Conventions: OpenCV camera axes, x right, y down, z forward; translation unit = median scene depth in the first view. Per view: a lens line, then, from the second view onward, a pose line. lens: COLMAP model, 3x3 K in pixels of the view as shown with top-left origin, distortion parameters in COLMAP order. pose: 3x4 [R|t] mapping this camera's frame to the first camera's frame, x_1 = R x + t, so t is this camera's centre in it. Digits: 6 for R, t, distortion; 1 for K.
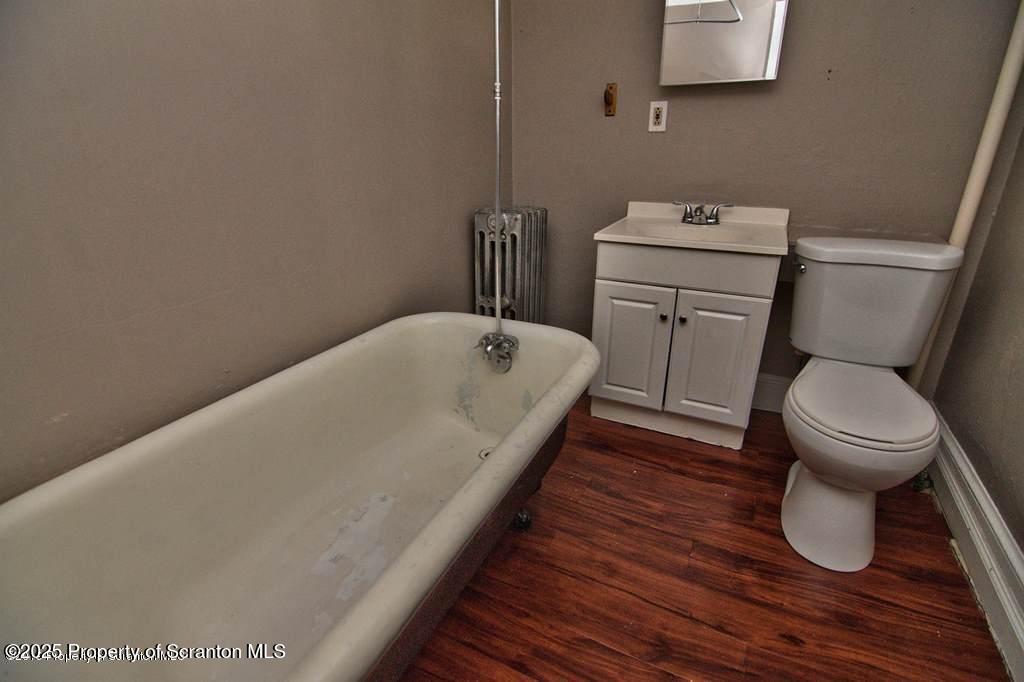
lens RADIAL K [[491.9, 0, 514.1], [0, 491.9, 341.9], [0, 0, 1]] dist [-0.002414, -0.011263]
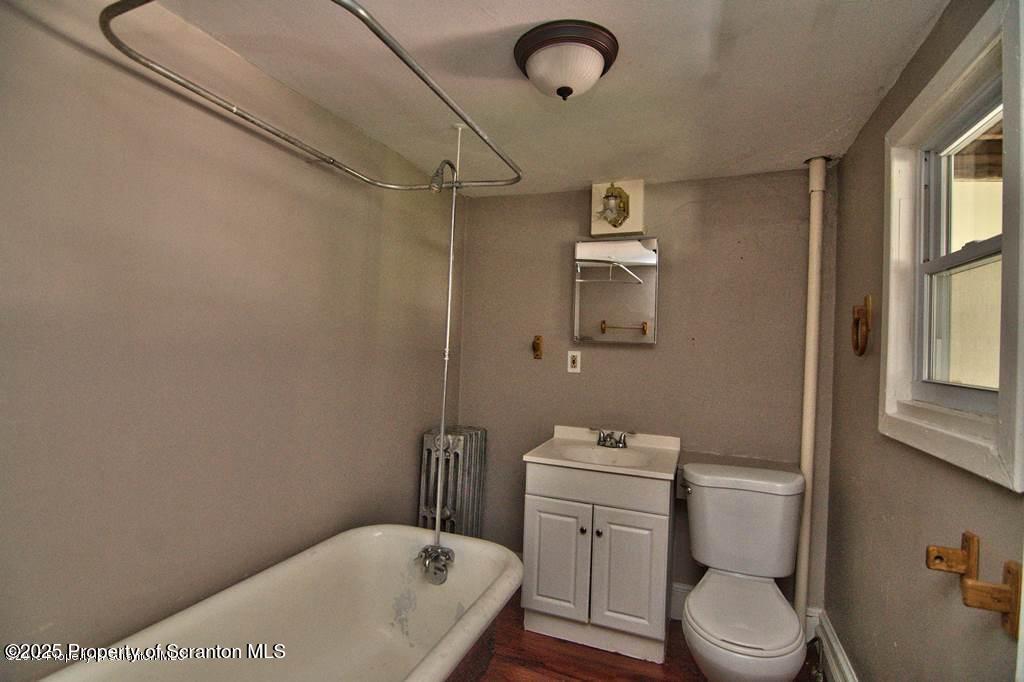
lens RADIAL K [[491.9, 0, 514.1], [0, 491.9, 341.9], [0, 0, 1]] dist [-0.002414, -0.011263]
pose [[0.994951, 0.041972, 0.091168, 0.018717], [-0.004457, 0.925941, -0.377641, -0.022275], [-0.100266, 0.375328, 0.921453, -0.199737]]
